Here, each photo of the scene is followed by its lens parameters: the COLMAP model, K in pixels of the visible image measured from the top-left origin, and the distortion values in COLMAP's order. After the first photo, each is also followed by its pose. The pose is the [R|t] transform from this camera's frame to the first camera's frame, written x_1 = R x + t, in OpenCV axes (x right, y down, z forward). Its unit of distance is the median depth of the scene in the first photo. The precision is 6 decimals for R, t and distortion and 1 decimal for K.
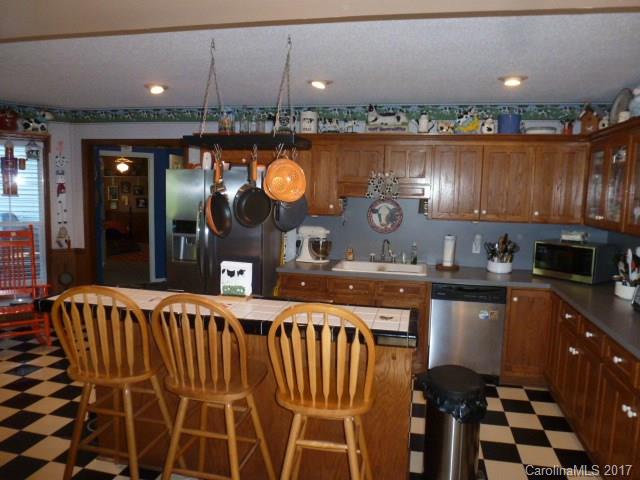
lens RADIAL K [[467.6, 0, 320.0], [0, 467.6, 240.0], [0, 0, 1]] dist [0.000792, -0.002775]
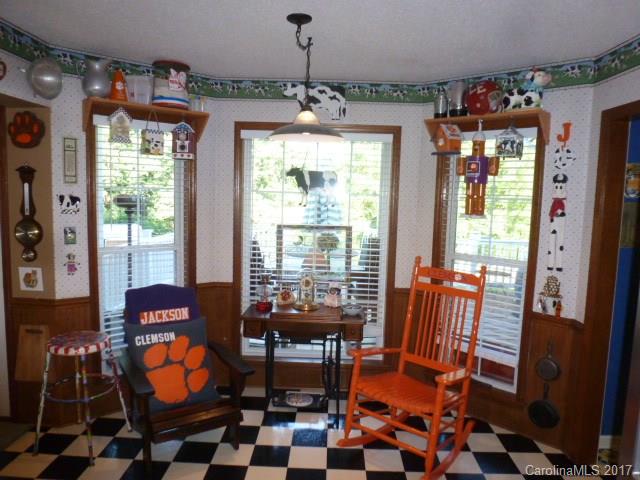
lens RADIAL K [[467.6, 0, 320.0], [0, 467.6, 240.0], [0, 0, 1]] dist [0.000792, -0.002775]
pose [[0.194732, 0.077237, -0.977811, -0.065569], [-0.139069, 0.988998, 0.050425, -0.061453], [0.970948, 0.126164, 0.203330, 0.623571]]
